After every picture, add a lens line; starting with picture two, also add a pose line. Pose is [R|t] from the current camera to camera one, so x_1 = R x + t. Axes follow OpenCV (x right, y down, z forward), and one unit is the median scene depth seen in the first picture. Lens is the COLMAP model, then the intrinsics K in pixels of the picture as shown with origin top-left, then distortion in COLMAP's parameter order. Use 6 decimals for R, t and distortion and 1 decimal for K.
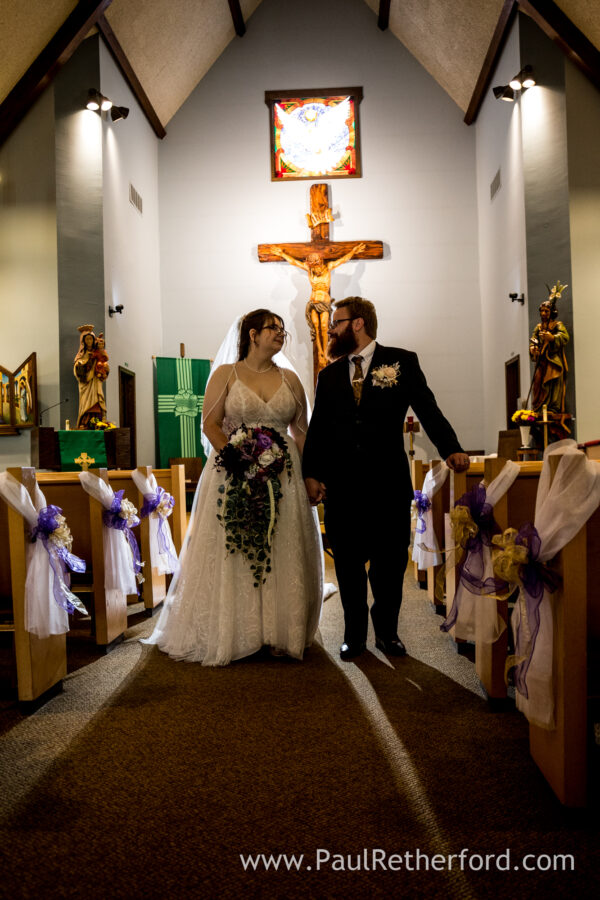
lens RADIAL K [[753.0, 0, 296.8], [0, 753.0, 448.0], [0, 0, 1]] dist [0.020135, 0.003062]
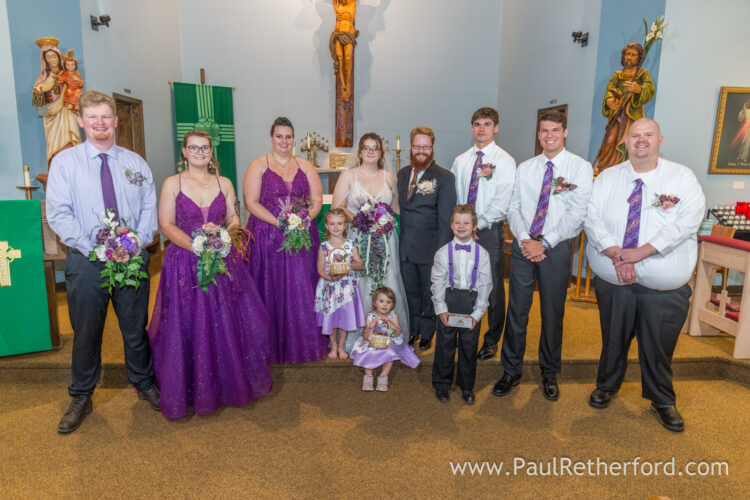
lens RADIAL K [[492.8, 0, 367.4], [0, 492.8, 248.7], [0, 0, 1]] dist [-0.009871, -0.007891]
pose [[0.993102, 0.017915, 0.115873, -0.009170], [-0.040723, 0.979438, 0.197591, -0.045075], [-0.109951, -0.200947, 0.973412, 0.309267]]
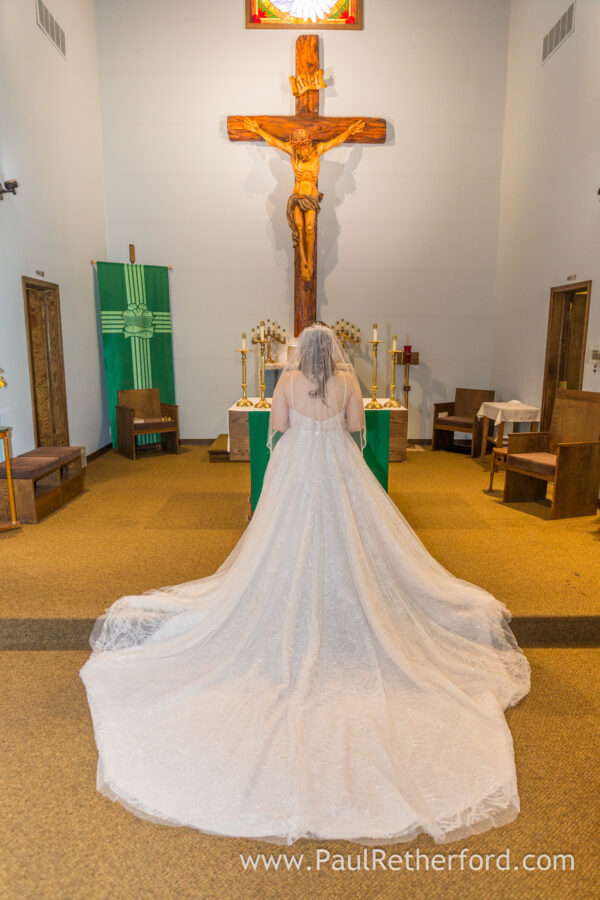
lens RADIAL K [[591.4, 0, 305.3], [0, 591.4, 456.2], [0, 0, 1]] dist [-0.009871, -0.007891]
pose [[0.997260, 0.013266, 0.072772, -0.010968], [-0.027524, 0.979694, 0.198601, -0.048111], [-0.068660, -0.200060, 0.977375, 0.330666]]
